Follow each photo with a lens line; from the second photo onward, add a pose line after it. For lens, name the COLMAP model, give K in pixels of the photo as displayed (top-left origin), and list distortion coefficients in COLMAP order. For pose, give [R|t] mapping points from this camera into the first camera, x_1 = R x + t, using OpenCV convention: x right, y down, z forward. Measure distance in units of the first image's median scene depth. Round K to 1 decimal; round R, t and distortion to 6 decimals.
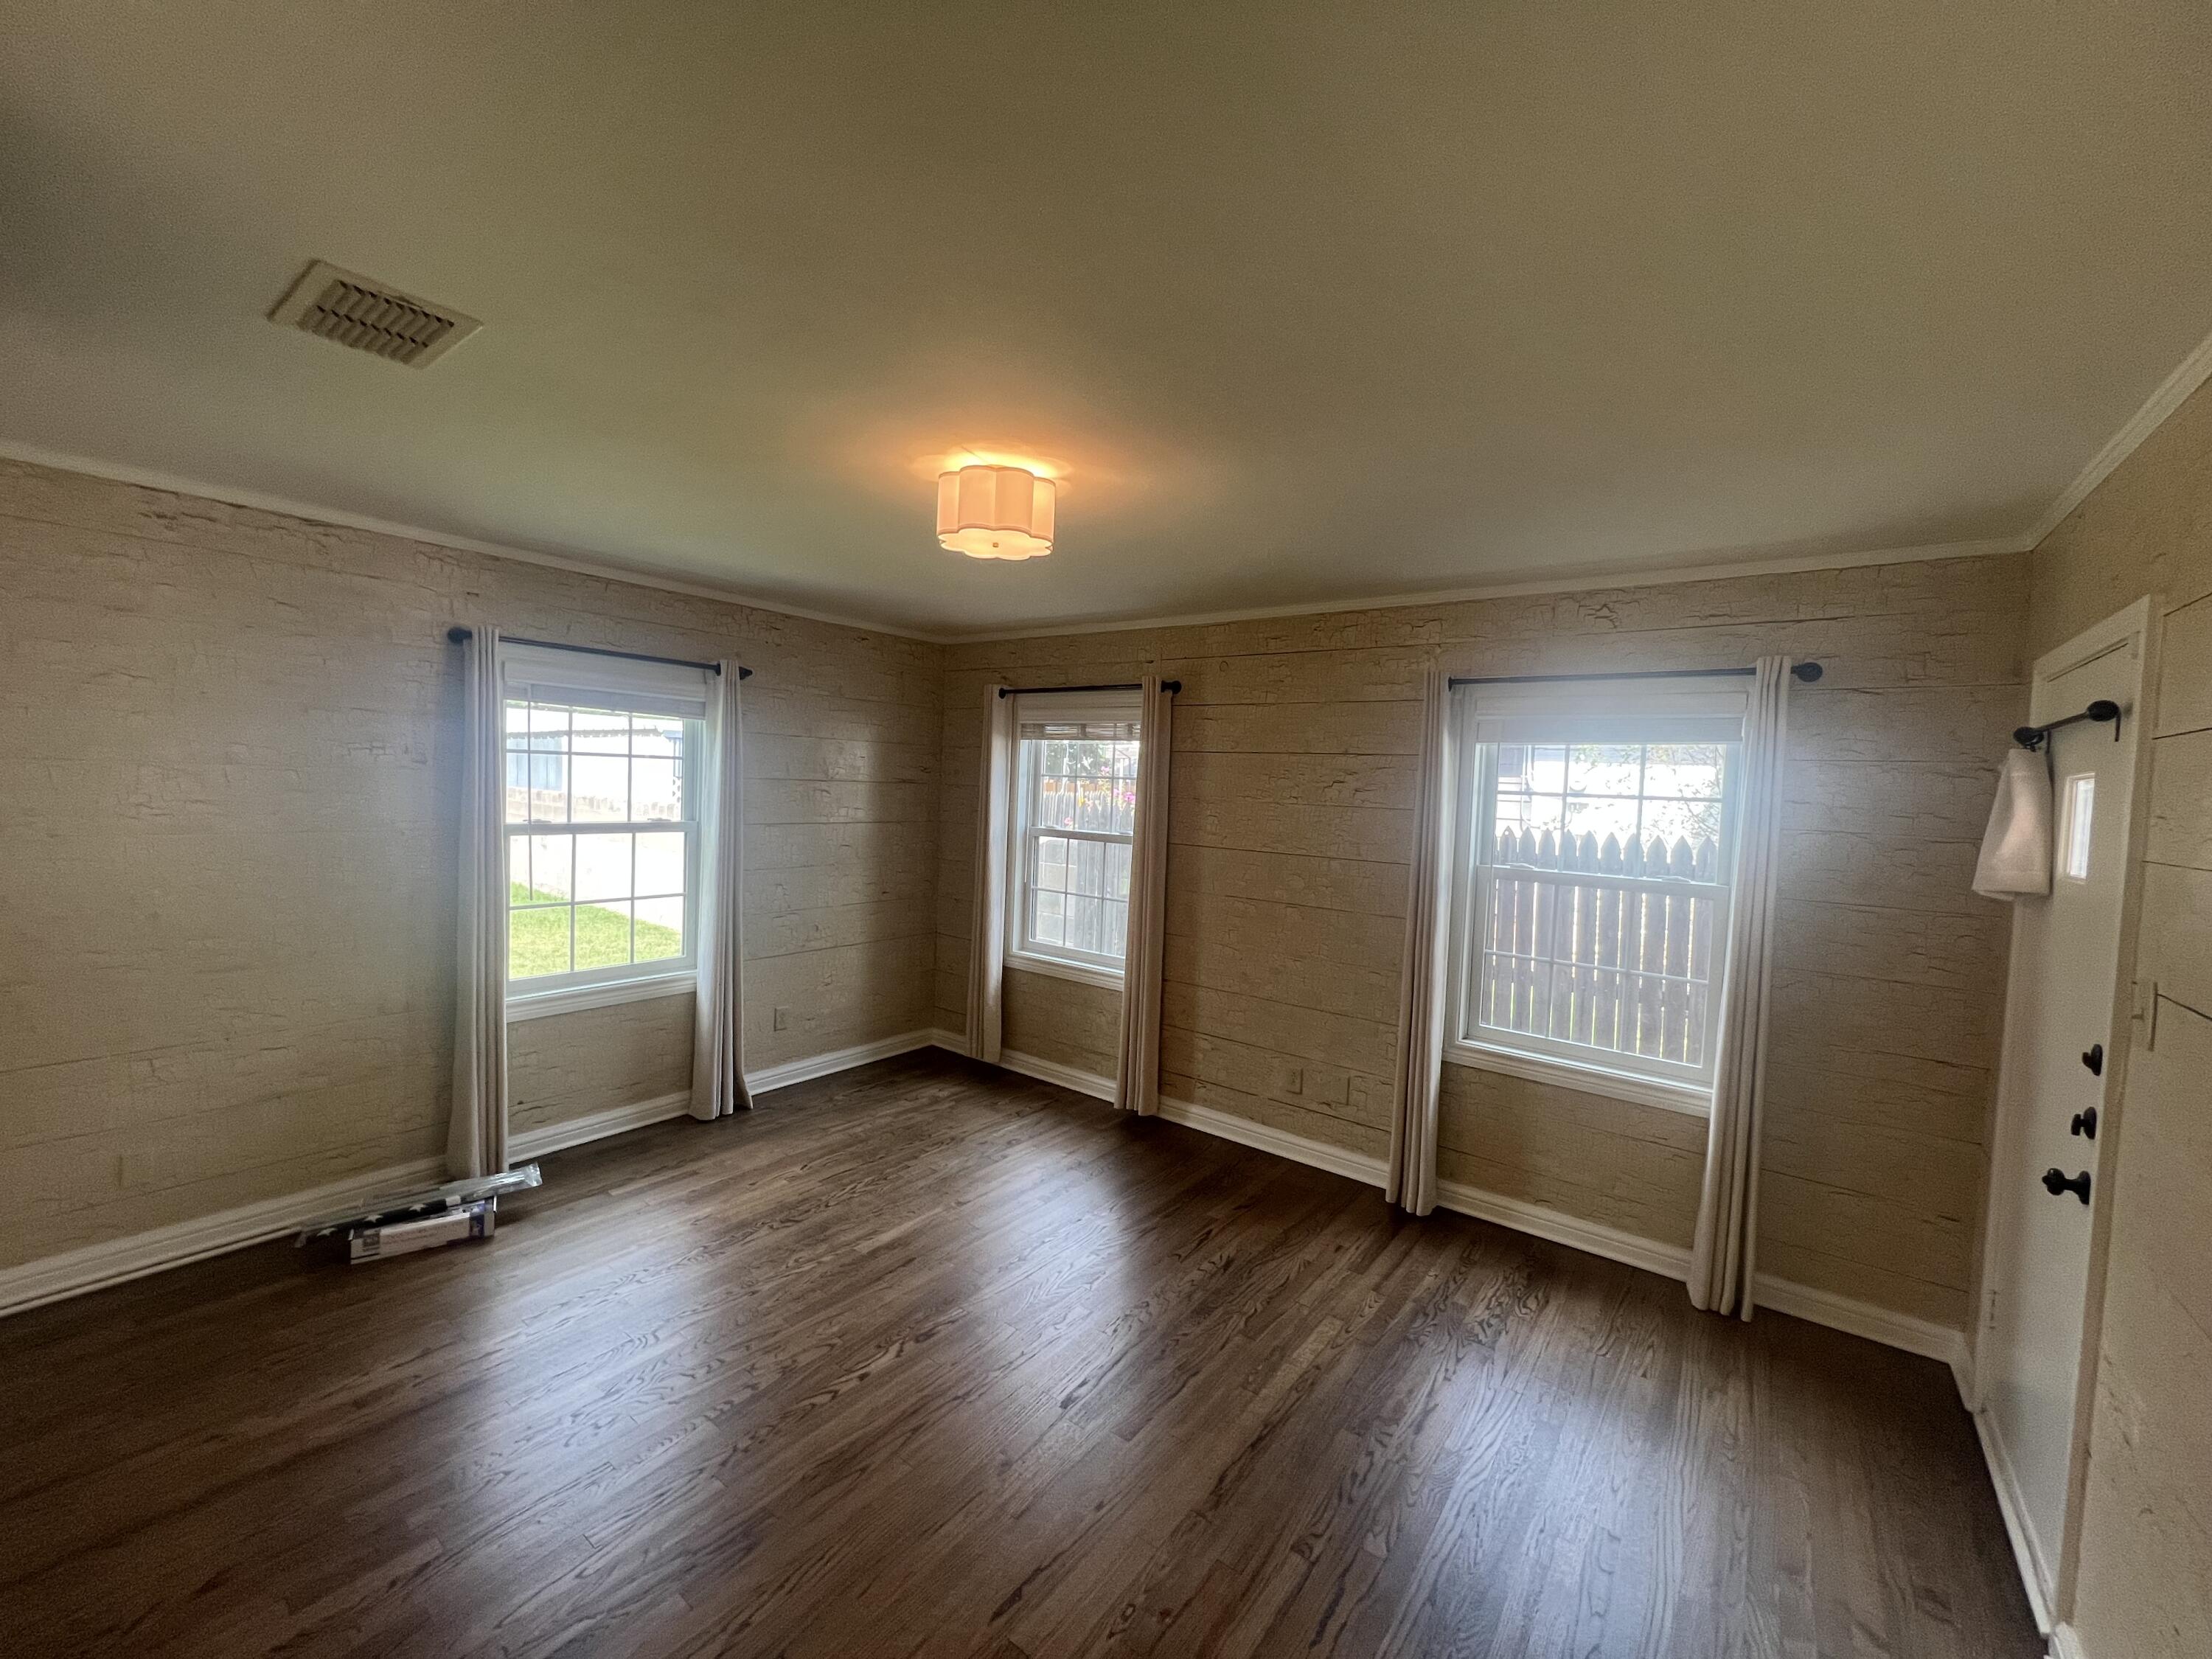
lens RADIAL K [[882.2, 0, 1073.2], [0, 882.2, 809.8], [0, 0, 1]] dist [-0.006330, -0.000714]
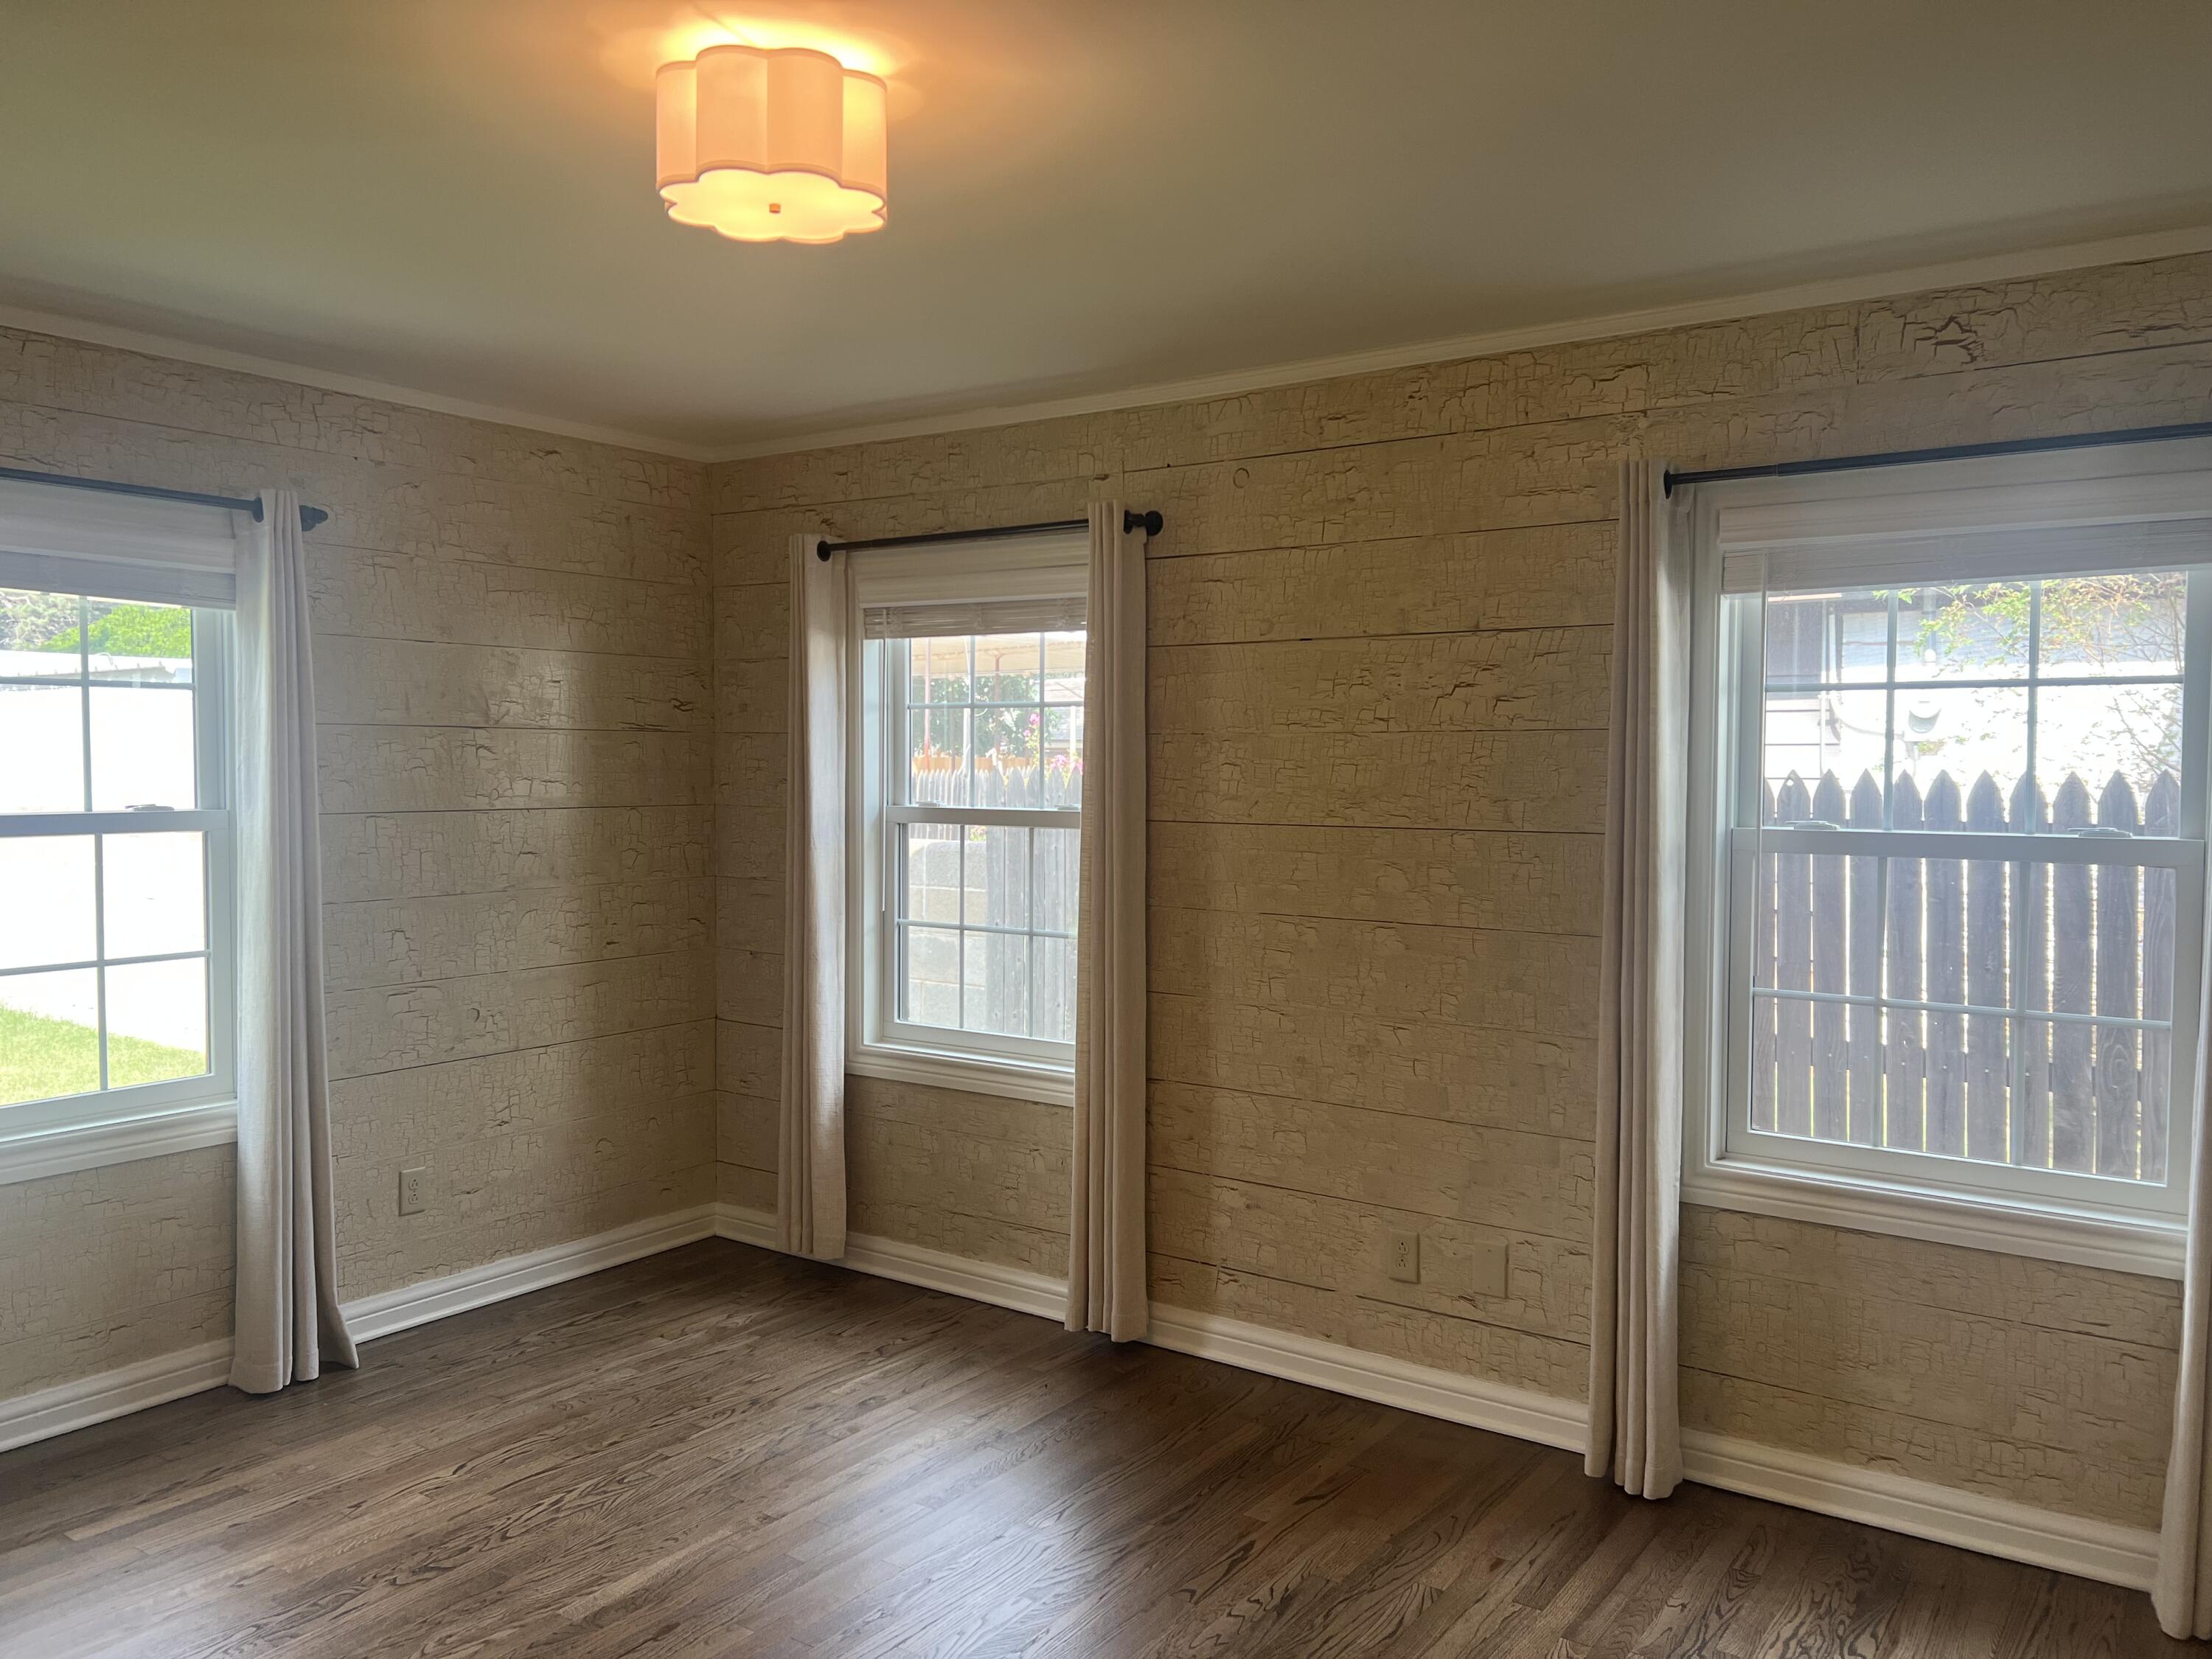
lens RADIAL K [[1665.0, 0, 1048.5], [0, 1665.0, 812.8], [0, 0, 1]] dist [0.049361, -0.060640]
pose [[0.998665, -0.037337, 0.035701, 0.014465], [0.037400, 0.999300, -0.001091, 0.036981], [-0.035635, 0.002425, 0.999362, 0.011882]]
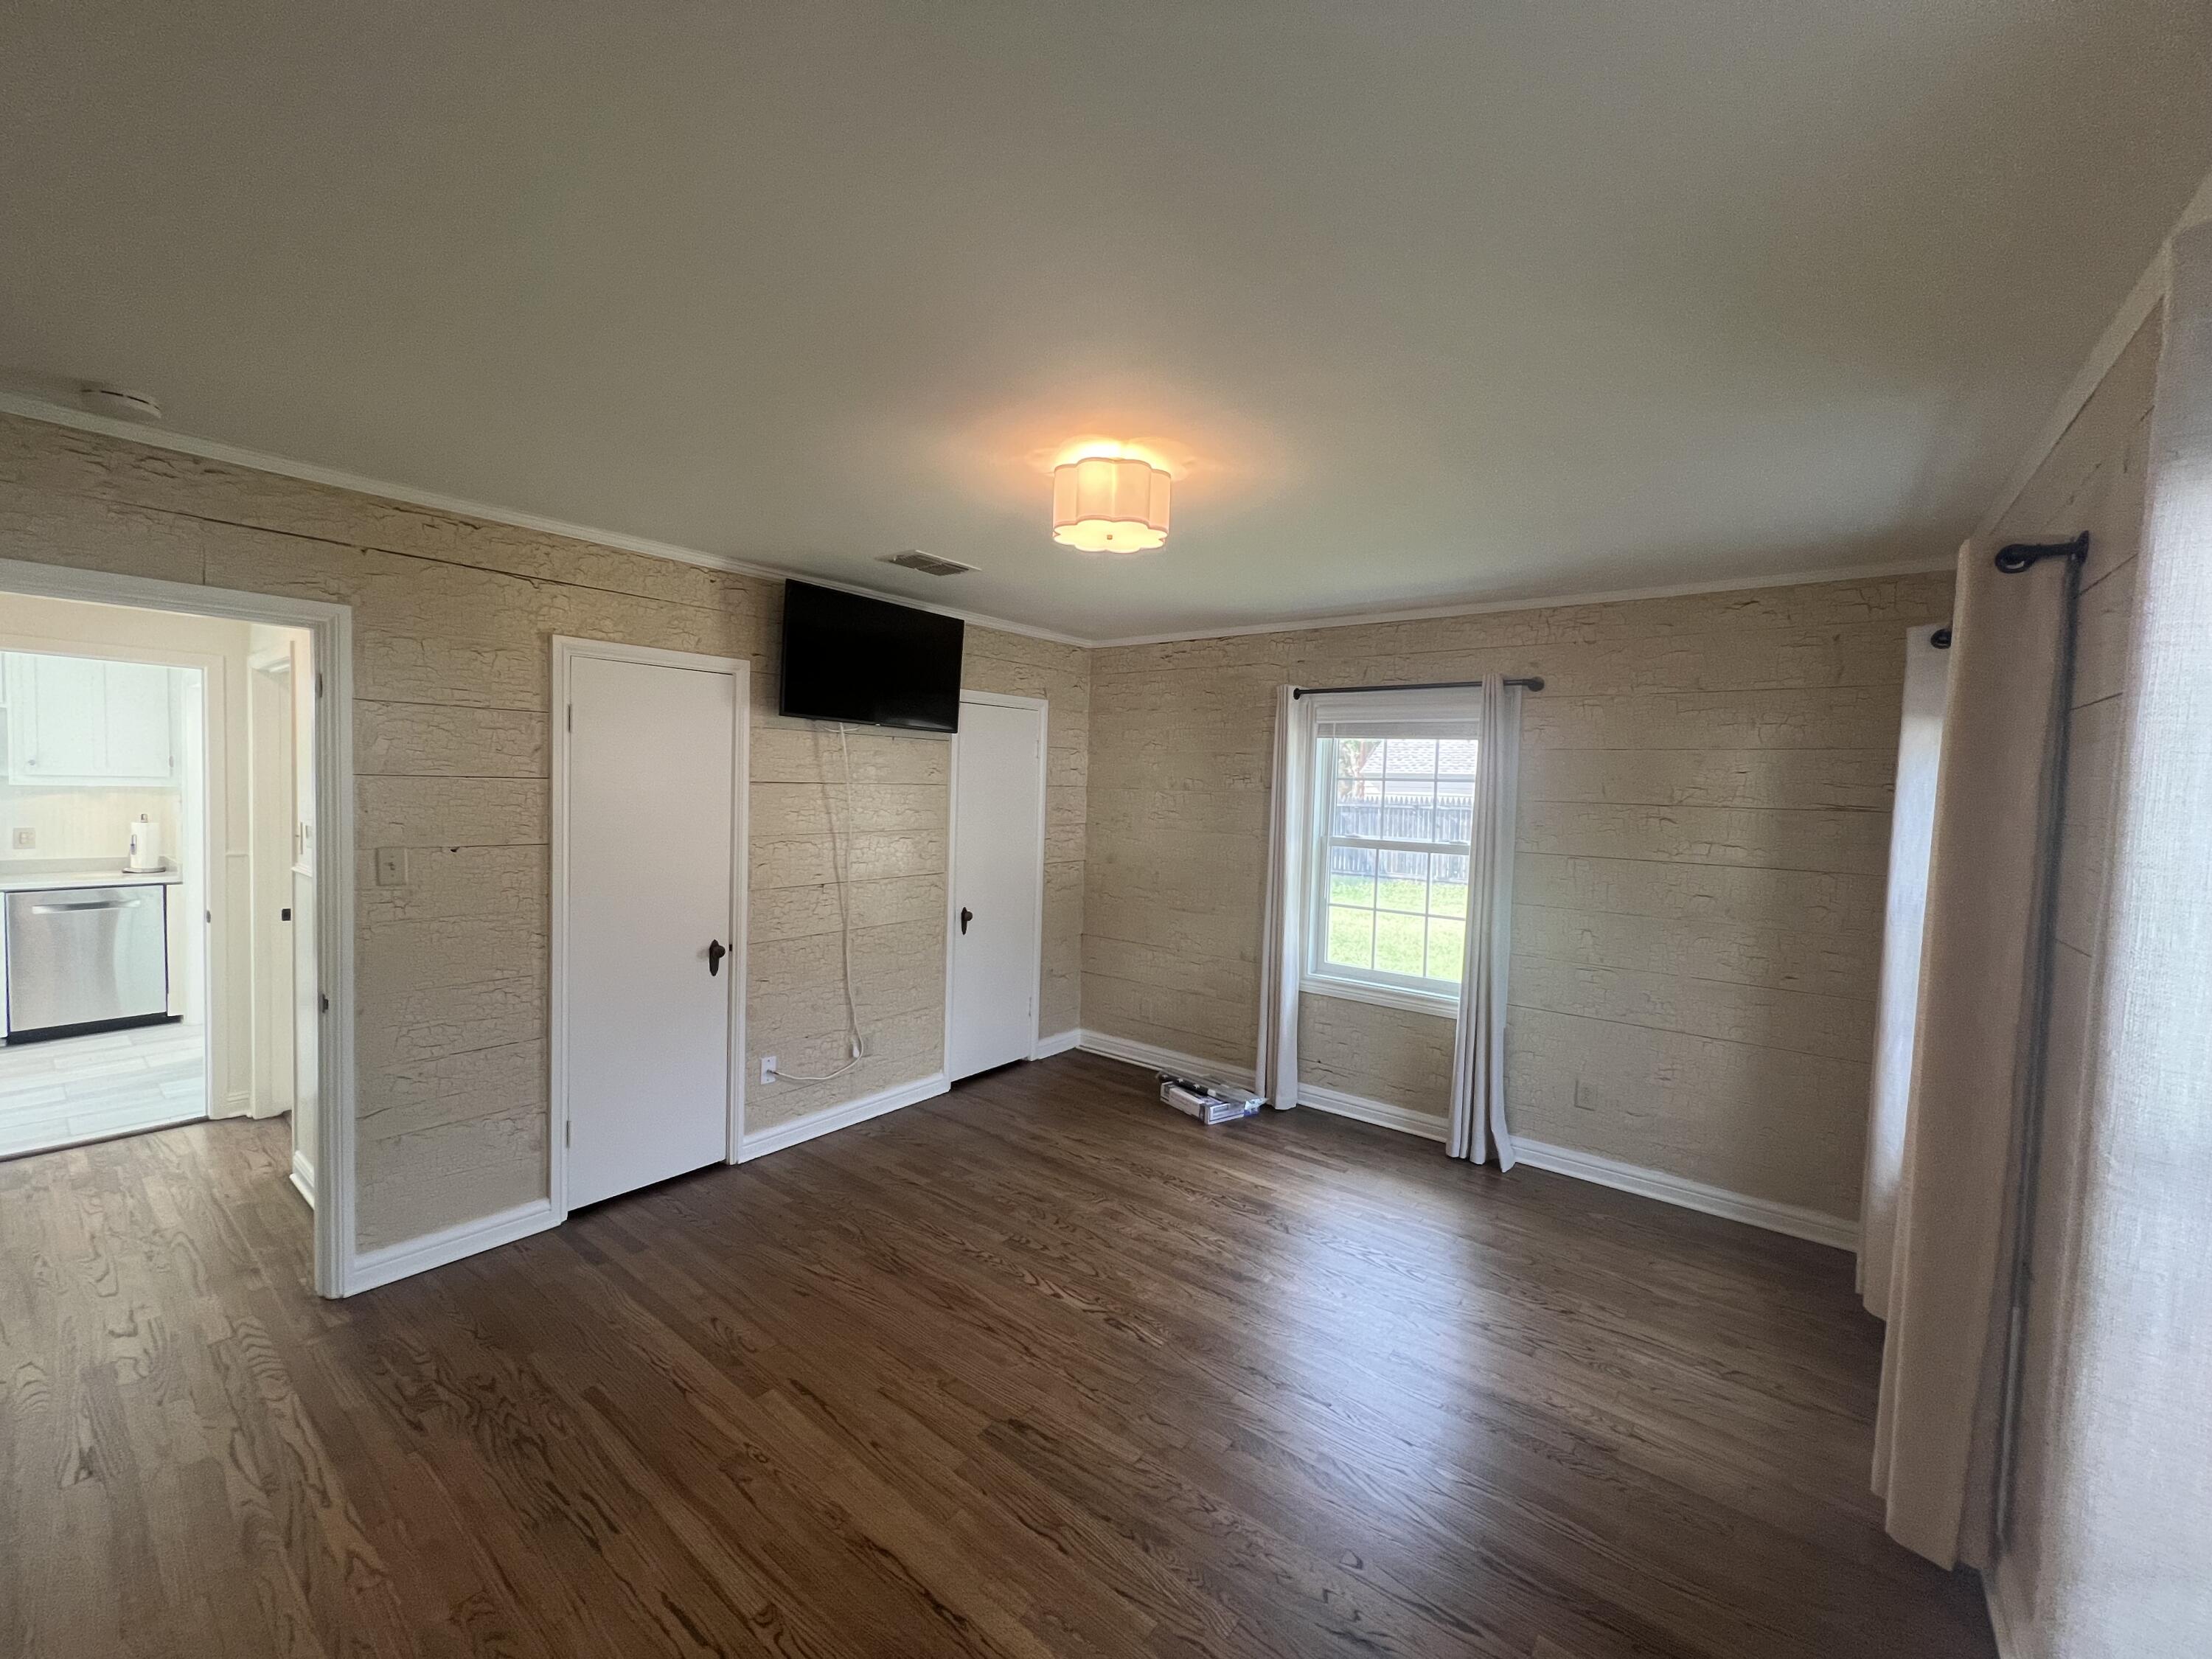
lens RADIAL K [[882.2, 0, 1122.7], [0, 882.2, 810.8], [0, 0, 1]] dist [-0.006330, -0.000714]
pose [[0.010025, -0.013075, -0.999864, 0.571866], [-0.065322, 0.997770, -0.013703, 0.014994], [0.997814, 0.065450, 0.009149, 0.643718]]
